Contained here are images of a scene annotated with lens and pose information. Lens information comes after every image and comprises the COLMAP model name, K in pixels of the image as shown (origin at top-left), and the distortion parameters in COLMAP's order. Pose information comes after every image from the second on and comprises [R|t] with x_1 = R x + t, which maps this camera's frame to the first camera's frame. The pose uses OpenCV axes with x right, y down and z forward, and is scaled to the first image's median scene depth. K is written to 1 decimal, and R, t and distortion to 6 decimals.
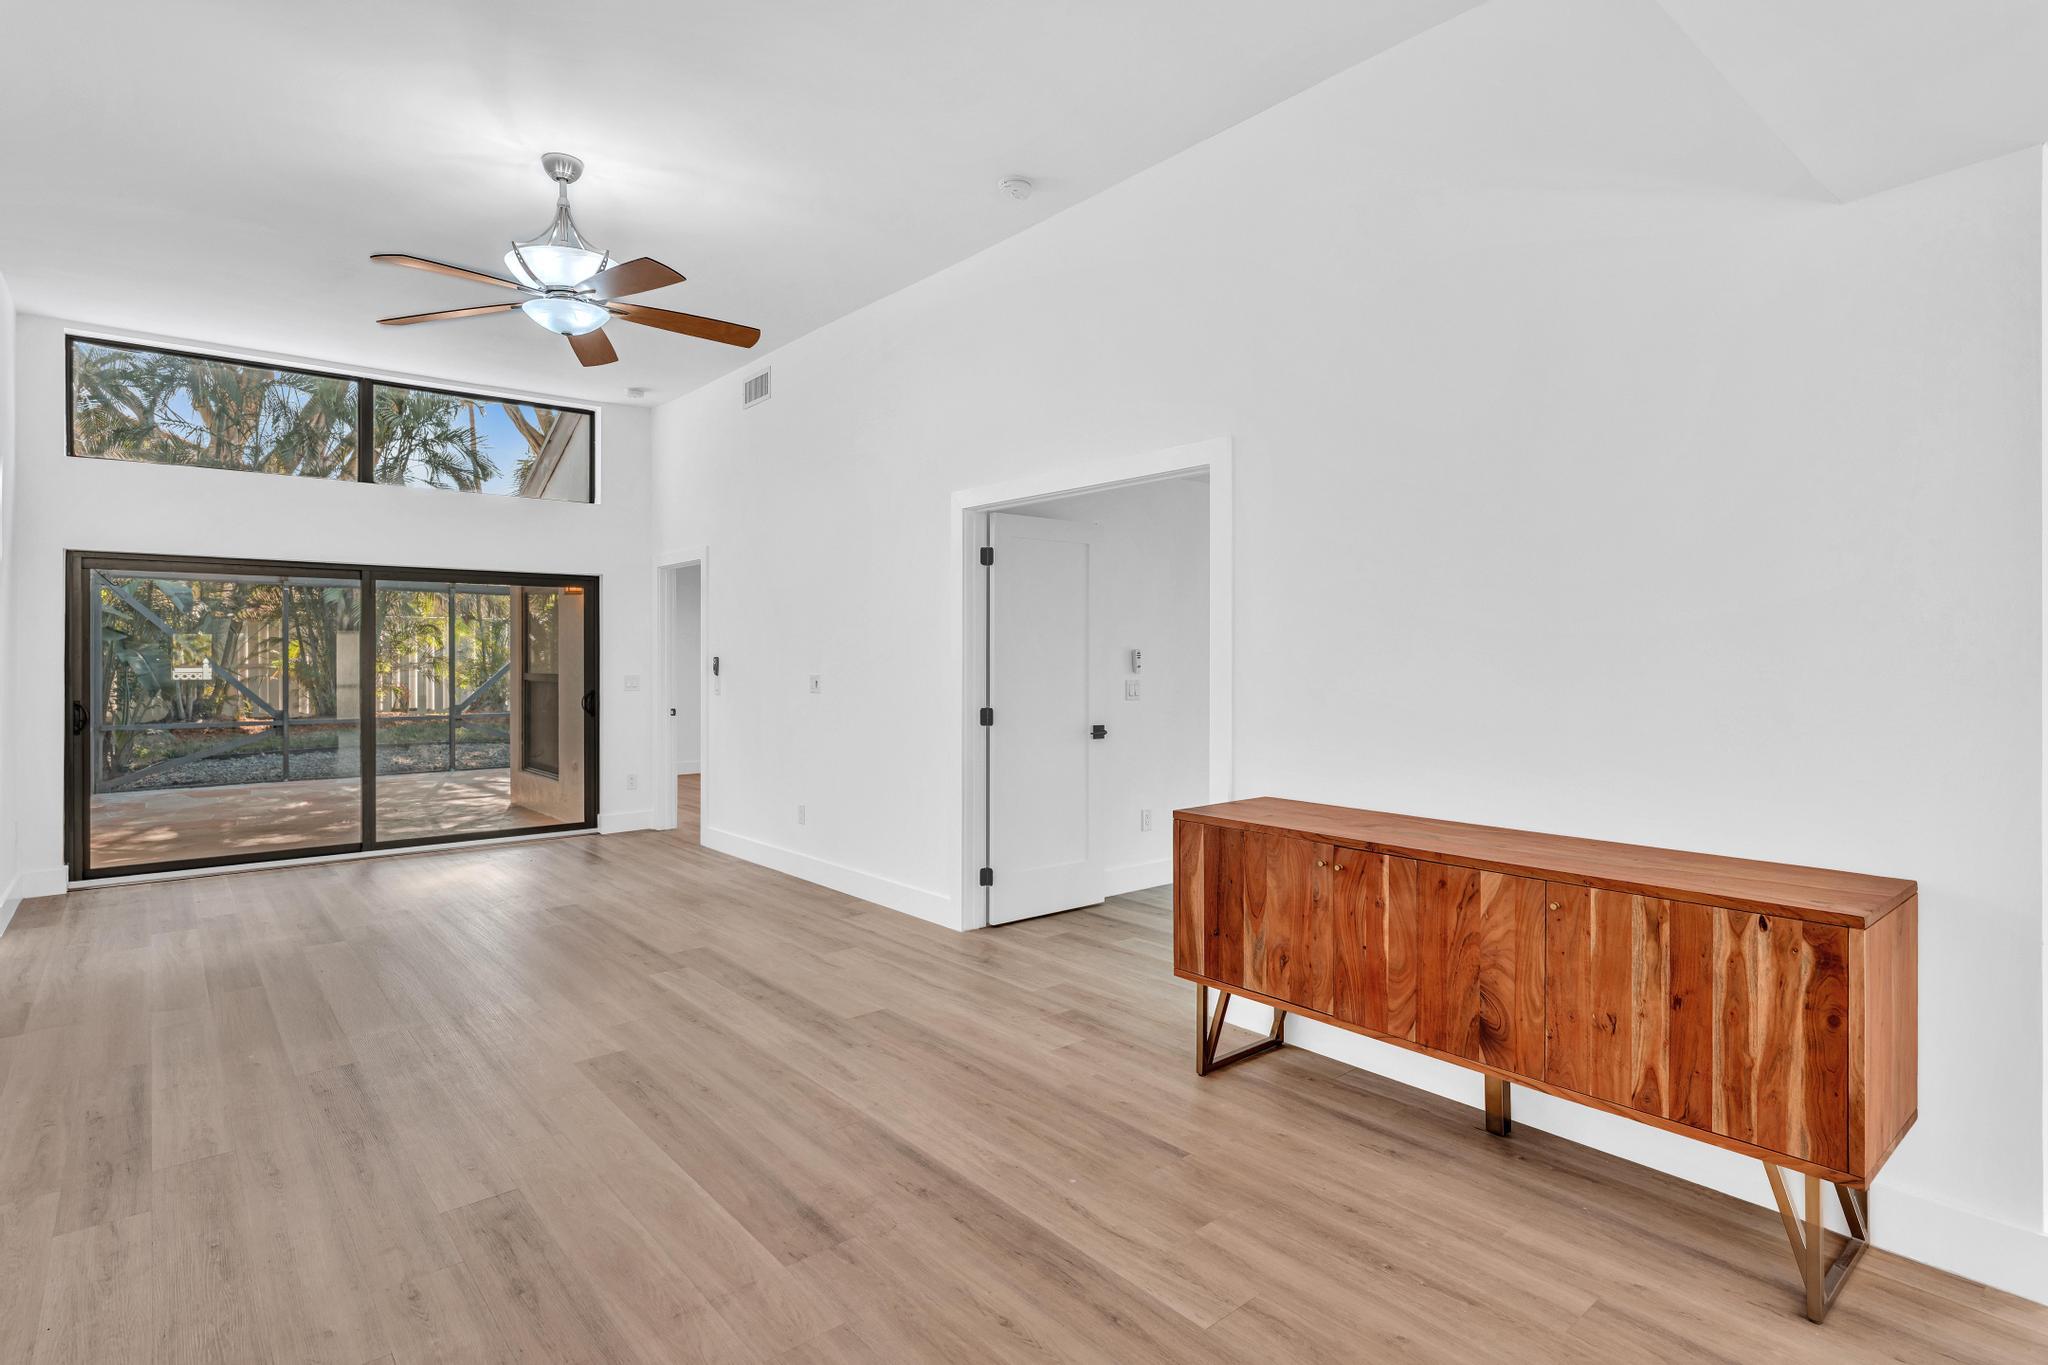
lens RADIAL K [[1041.5, 0, 1026.8], [0, 1041.5, 669.1], [0, 0, 1]] dist [-0.005033, 0.000987]
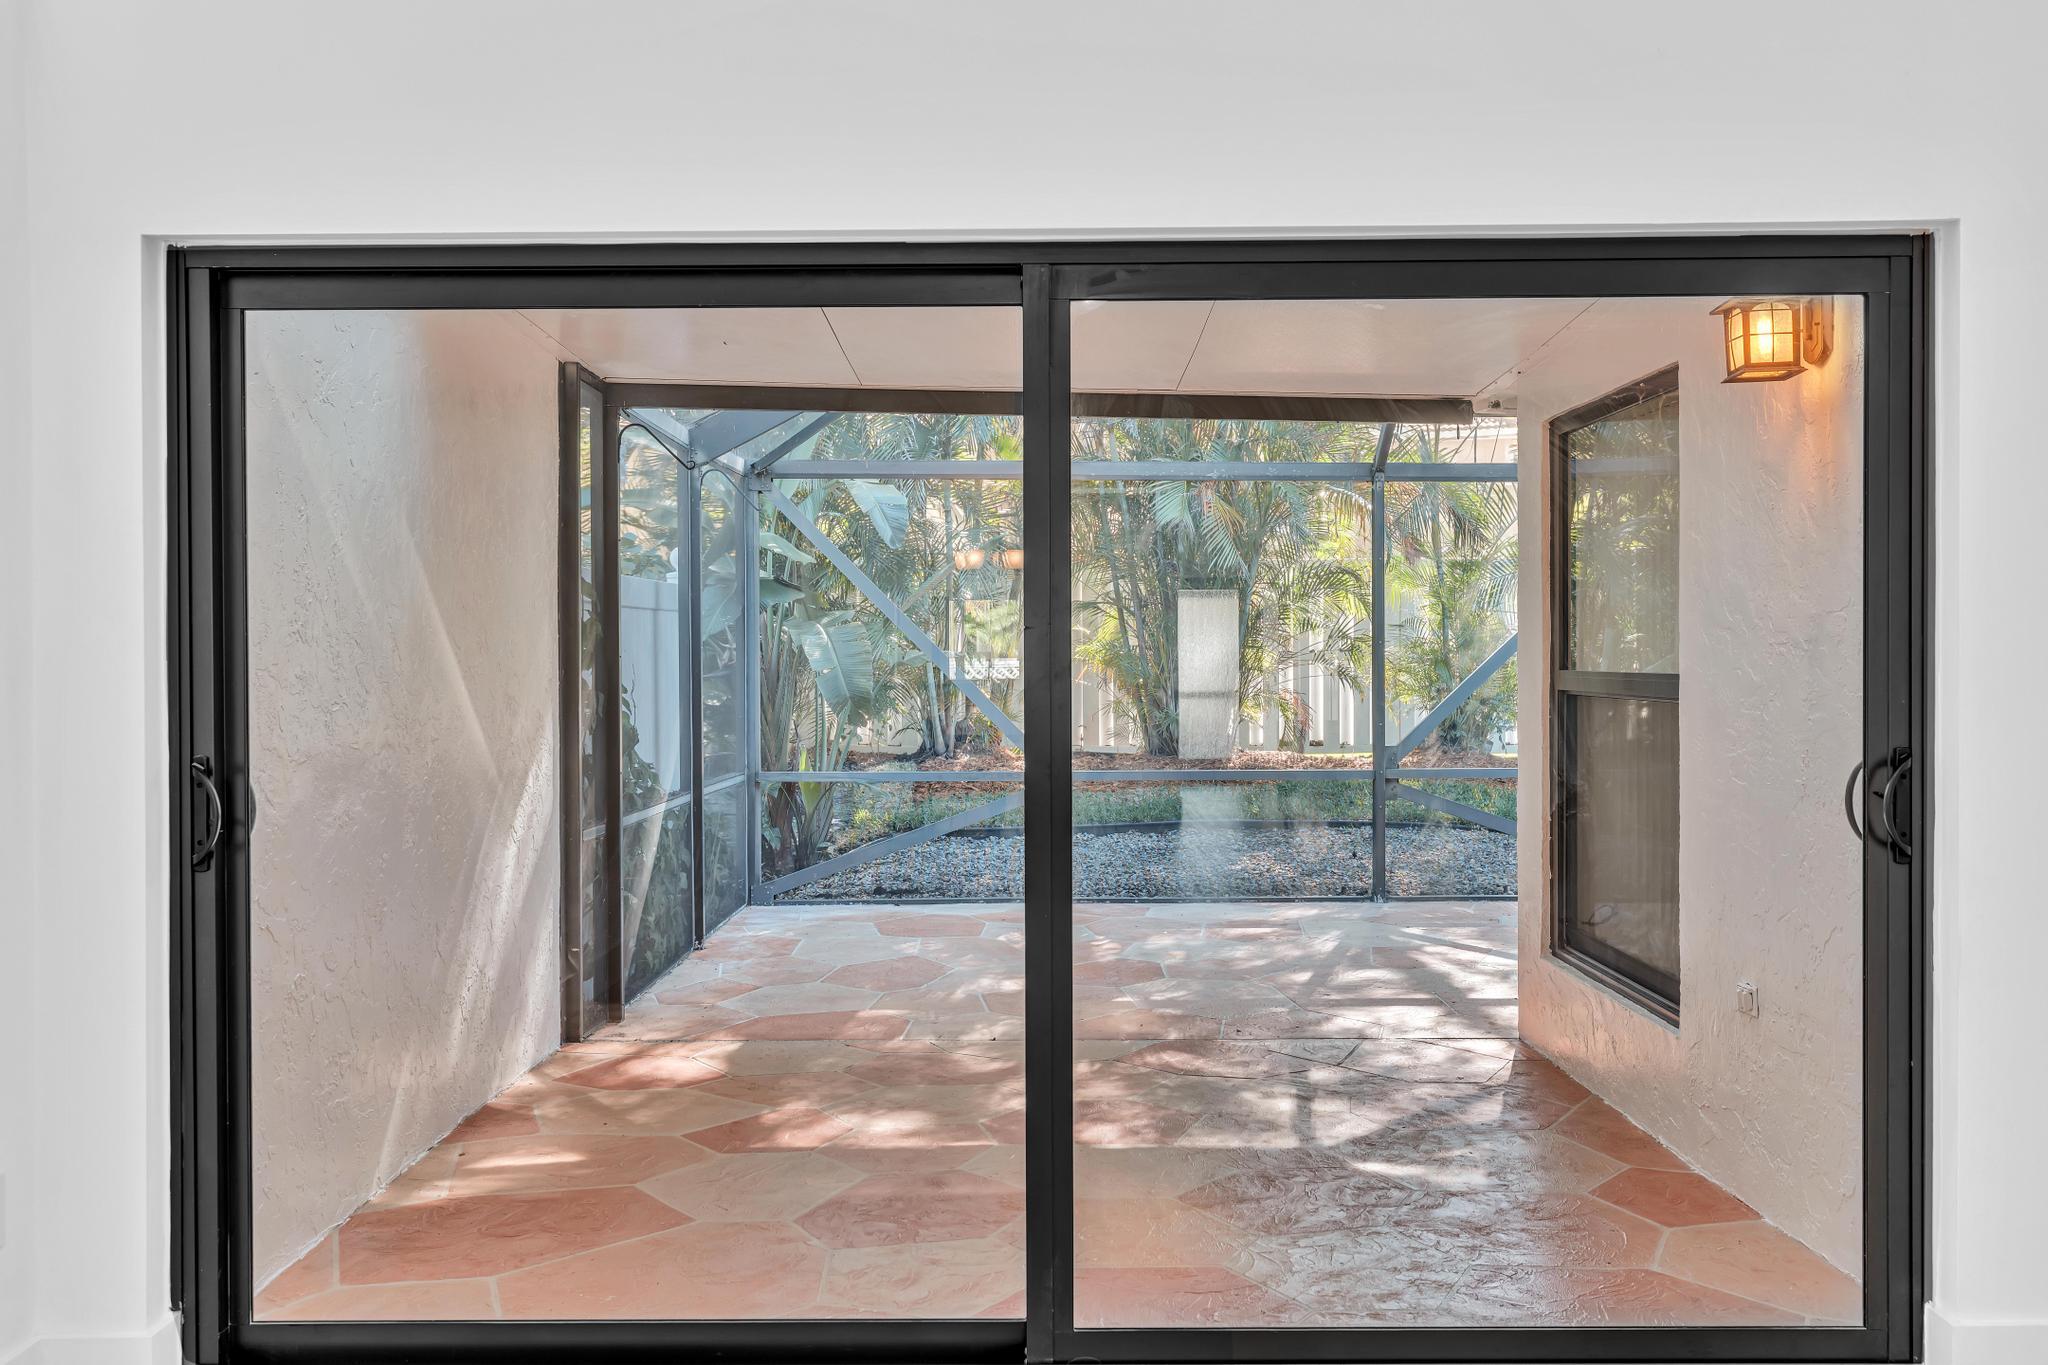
lens RADIAL K [[1815.0, 0, 1026.6], [0, 1815.0, 668.6], [0, 0, 1]] dist [-0.048975, -0.001990]
pose [[0.761620, 0.000668, -0.648024, -0.405599], [0.001078, 0.999997, 0.002297, 0.002989], [0.648023, -0.002448, 0.761617, 0.761526]]
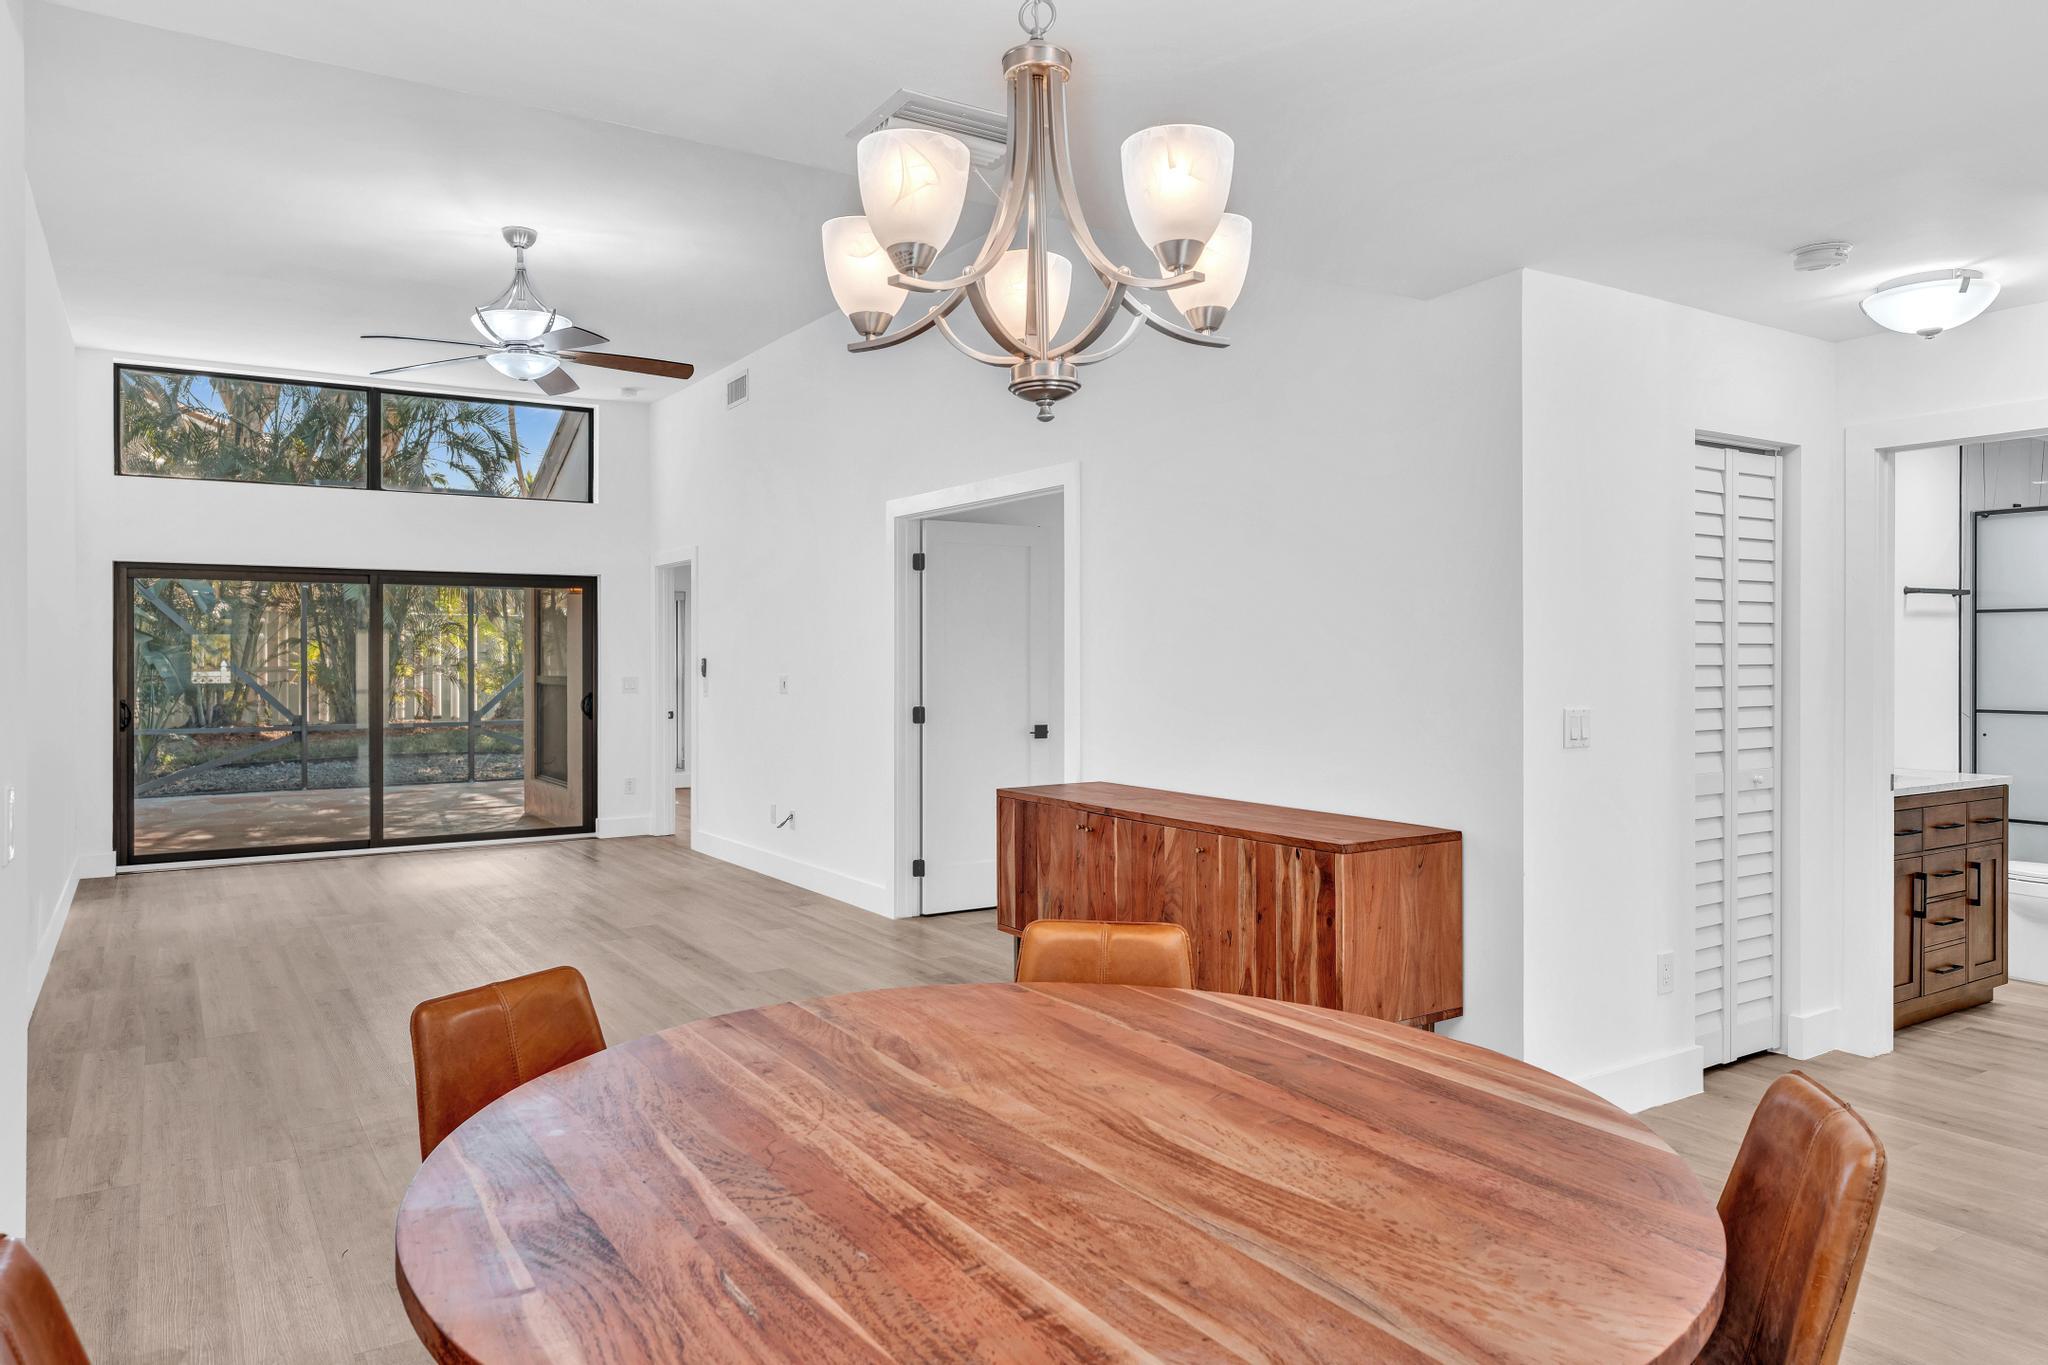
lens RADIAL K [[1345.6, 0, 1032.0], [0, 1345.6, 670.3], [0, 0, 1]] dist [-0.003656, -0.002598]
pose [[0.992158, -0.001104, -0.124983, 0.202646], [0.000896, 0.999998, -0.001717, 0.002601], [0.124985, 0.001592, 0.992157, -0.273809]]
